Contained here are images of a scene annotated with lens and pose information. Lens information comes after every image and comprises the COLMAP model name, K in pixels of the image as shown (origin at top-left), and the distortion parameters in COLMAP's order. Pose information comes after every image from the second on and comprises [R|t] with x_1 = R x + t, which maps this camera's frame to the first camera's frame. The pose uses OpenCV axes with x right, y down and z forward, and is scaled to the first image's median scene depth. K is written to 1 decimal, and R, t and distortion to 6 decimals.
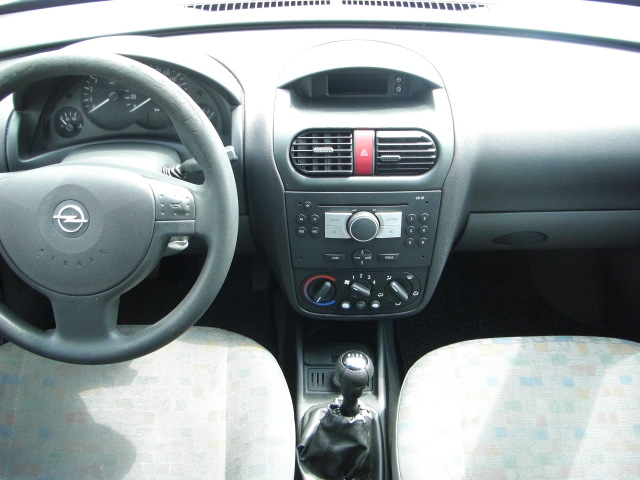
lens RADIAL K [[723.5, 0, 320.0], [0, 723.5, 240.0], [0, 0, 1]] dist [-0.182734, 0.133082]
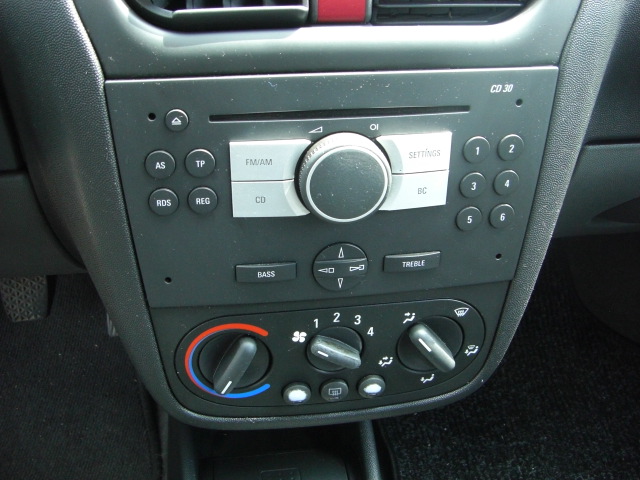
lens RADIAL K [[723.5, 0, 320.0], [0, 723.5, 240.0], [0, 0, 1]] dist [-0.182734, 0.133082]
pose [[0.989569, -0.056342, 0.132584, 0.001562], [0.057802, 0.998302, -0.007188, 0.012149], [-0.131954, 0.014776, 0.991146, 0.649318]]
